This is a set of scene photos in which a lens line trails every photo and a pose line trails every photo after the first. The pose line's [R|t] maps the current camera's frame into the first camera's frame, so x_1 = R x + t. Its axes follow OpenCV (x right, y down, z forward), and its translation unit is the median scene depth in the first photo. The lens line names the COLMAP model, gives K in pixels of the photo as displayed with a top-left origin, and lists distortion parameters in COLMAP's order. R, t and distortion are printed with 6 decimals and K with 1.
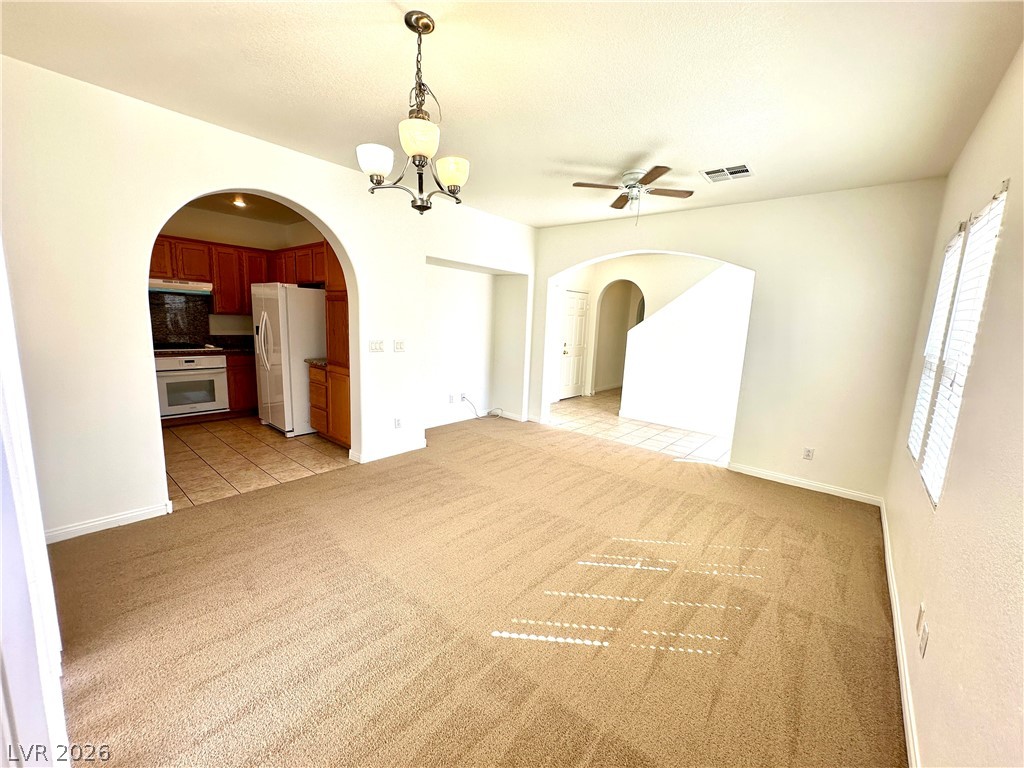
lens RADIAL K [[408.4, 0, 509.5], [0, 408.4, 386.6], [0, 0, 1]] dist [-0.004213, -0.000146]
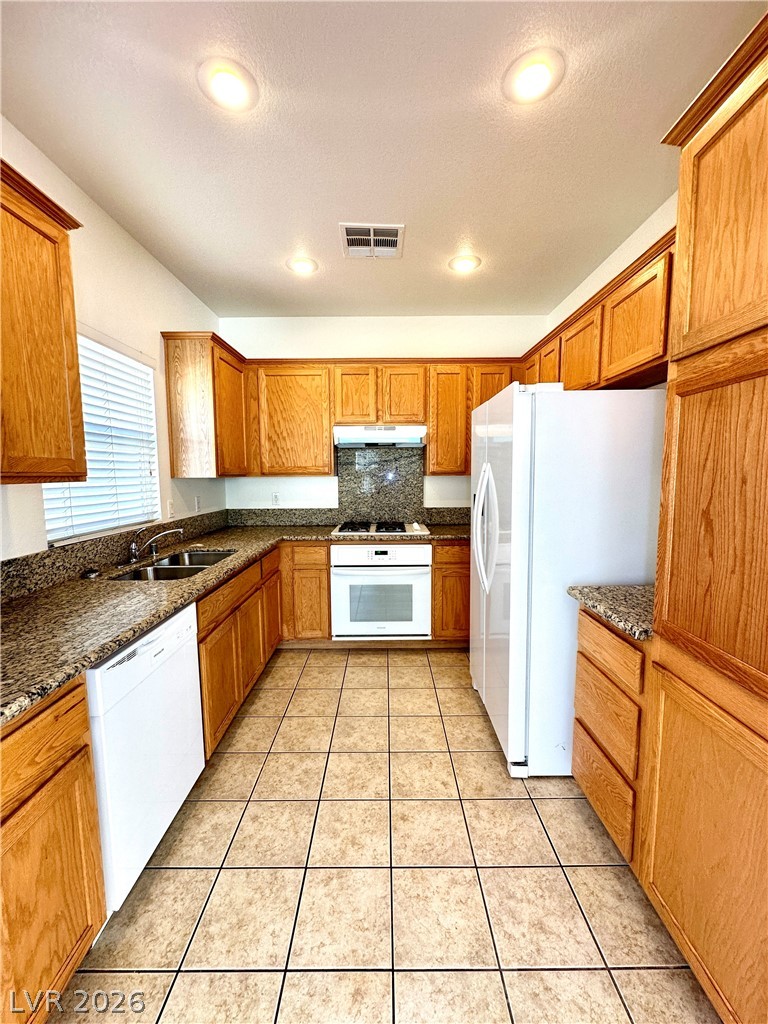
lens RADIAL K [[408.4, 0, 382.5], [0, 408.4, 513.5], [0, 0, 1]] dist [-0.004213, -0.000146]
pose [[0.647199, 0.030543, -0.761709, -0.303979], [-0.089570, 0.995323, -0.036194, -0.094651], [0.757040, 0.091651, 0.646908, 0.572869]]
